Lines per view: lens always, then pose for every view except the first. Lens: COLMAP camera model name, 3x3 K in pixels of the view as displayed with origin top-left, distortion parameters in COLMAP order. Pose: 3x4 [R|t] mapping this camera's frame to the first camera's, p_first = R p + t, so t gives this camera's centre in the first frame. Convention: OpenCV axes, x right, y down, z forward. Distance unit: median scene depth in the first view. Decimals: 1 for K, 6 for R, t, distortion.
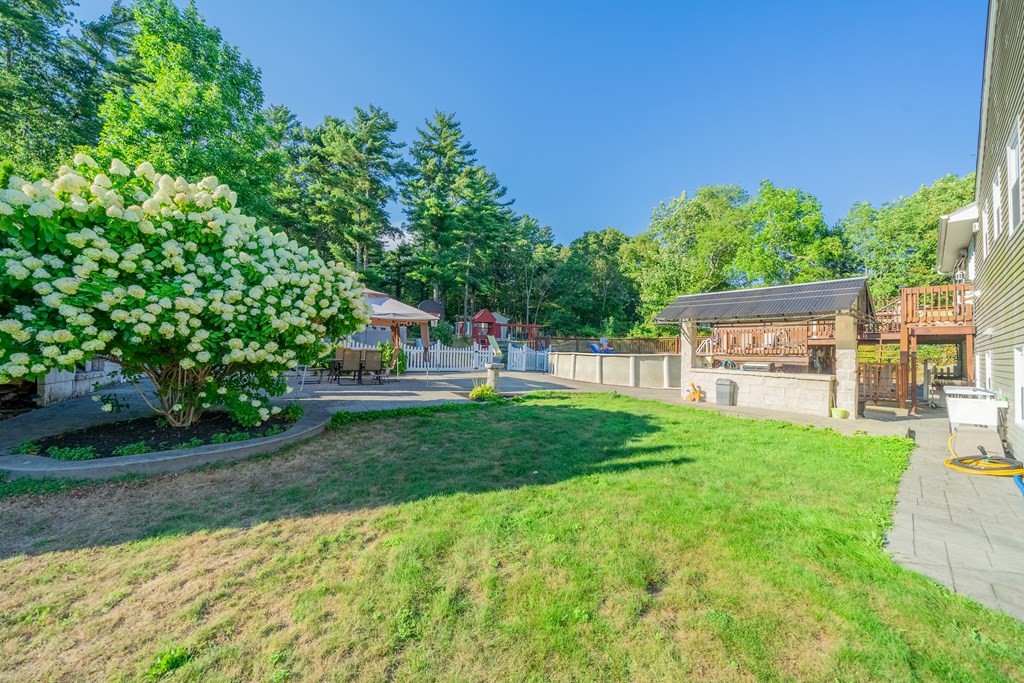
lens RADIAL K [[342.8, 0, 515.6], [0, 342.8, 334.9], [0, 0, 1]] dist [-0.020457, -0.000029]
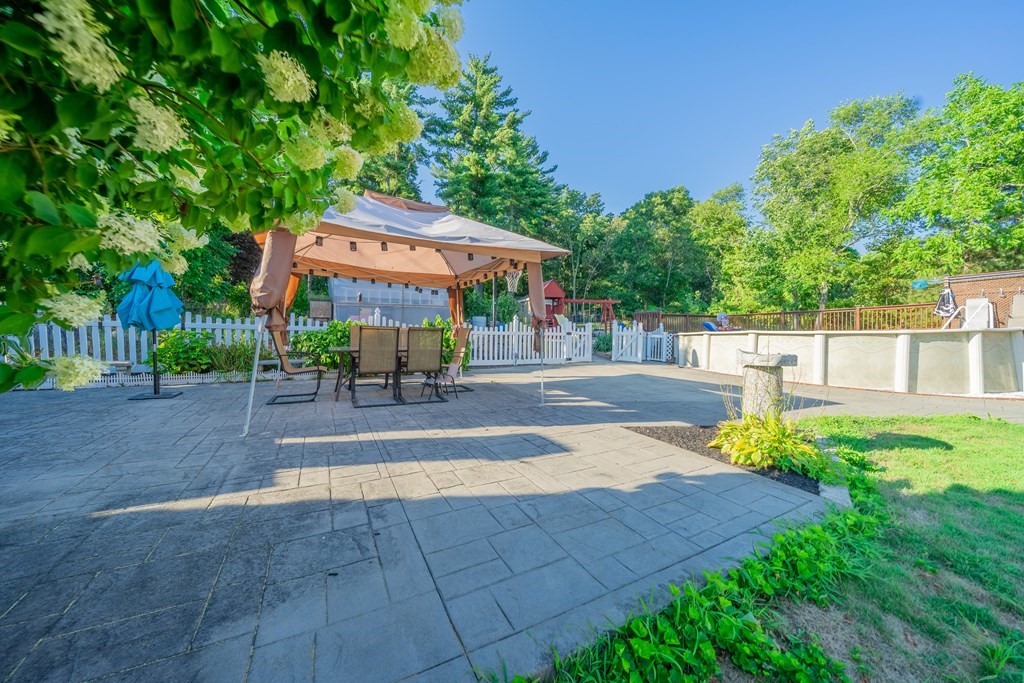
lens RADIAL K [[350.1, 0, 509.7], [0, 350.1, 343.9], [0, 0, 1]] dist [-0.001249, -0.000114]
pose [[0.993223, -0.016896, -0.114990, -0.046567], [0.024261, 0.997721, 0.062960, 0.007466], [0.113664, -0.065323, 0.991369, 0.102826]]
